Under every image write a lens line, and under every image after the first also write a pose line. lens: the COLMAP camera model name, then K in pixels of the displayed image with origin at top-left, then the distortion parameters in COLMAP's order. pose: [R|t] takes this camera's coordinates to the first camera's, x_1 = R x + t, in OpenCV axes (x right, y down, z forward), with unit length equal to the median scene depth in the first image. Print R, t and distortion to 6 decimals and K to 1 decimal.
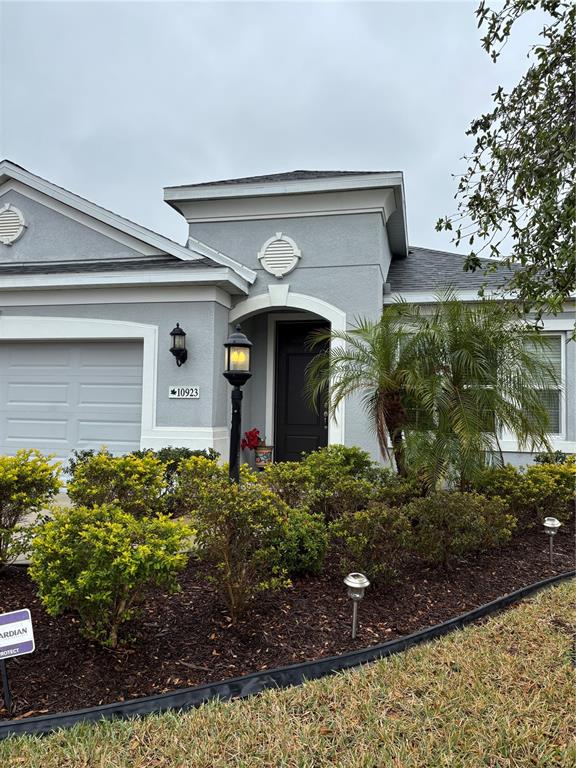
lens RADIAL K [[592.4, 0, 288.3], [0, 592.4, 388.6], [0, 0, 1]] dist [0.048774, -0.033278]
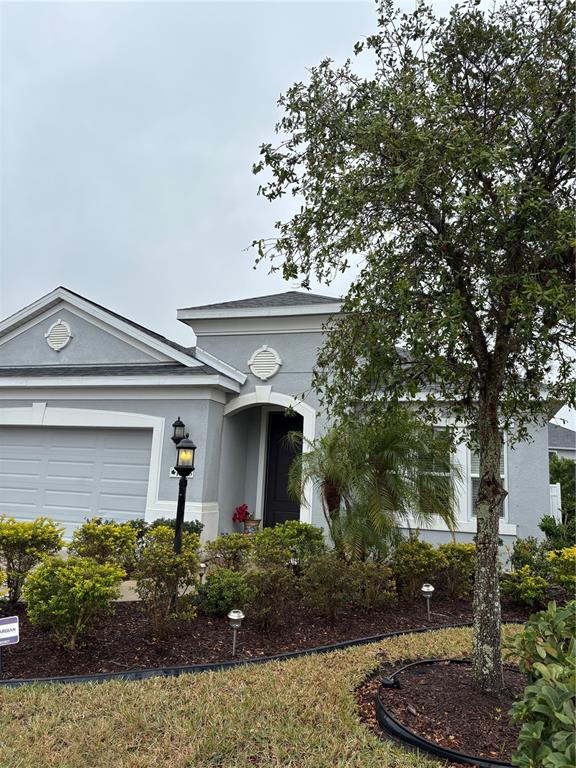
lens RADIAL K [[592.4, 0, 289.1], [0, 592.4, 379.5], [0, 0, 1]] dist [0.048774, -0.033278]
pose [[0.995895, 0.013283, -0.089539, 0.157669], [-0.025101, 0.990907, -0.132187, -0.028461], [0.086969, 0.133892, 0.987172, -0.229908]]
